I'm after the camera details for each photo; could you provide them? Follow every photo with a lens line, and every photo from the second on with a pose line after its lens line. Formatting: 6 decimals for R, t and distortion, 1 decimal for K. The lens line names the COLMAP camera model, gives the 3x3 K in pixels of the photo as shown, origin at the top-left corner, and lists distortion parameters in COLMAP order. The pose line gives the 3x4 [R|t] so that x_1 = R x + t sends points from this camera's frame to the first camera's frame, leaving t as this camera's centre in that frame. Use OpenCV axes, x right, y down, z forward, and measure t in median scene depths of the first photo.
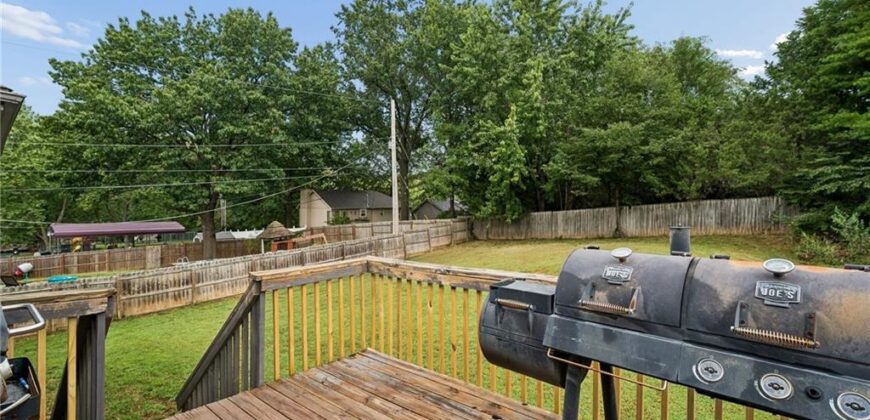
lens RADIAL K [[401.7, 0, 429.6], [0, 401.7, 206.3], [0, 0, 1]] dist [-0.000610, 0.000200]
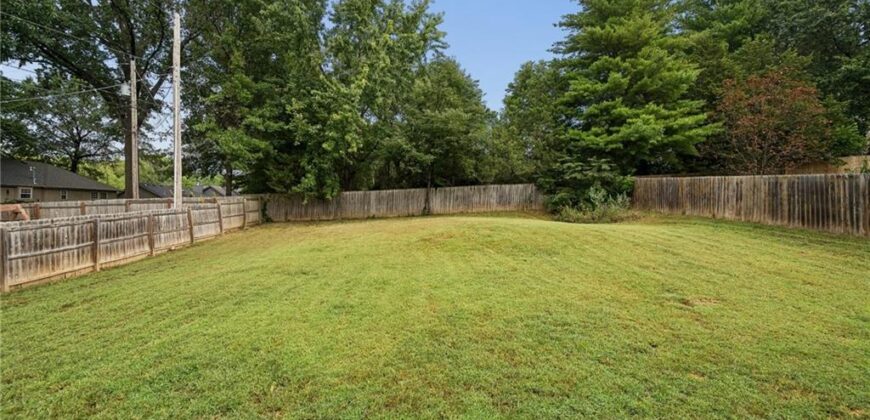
lens RADIAL K [[345.9, 0, 434.0], [0, 345.9, 214.5], [0, 0, 1]] dist [0.001348, 0.000098]
pose [[0.709571, 0.011304, 0.704543, -0.238966], [-0.025416, 0.999631, 0.009559, 0.076182], [-0.704175, -0.024690, 0.709597, 0.328450]]
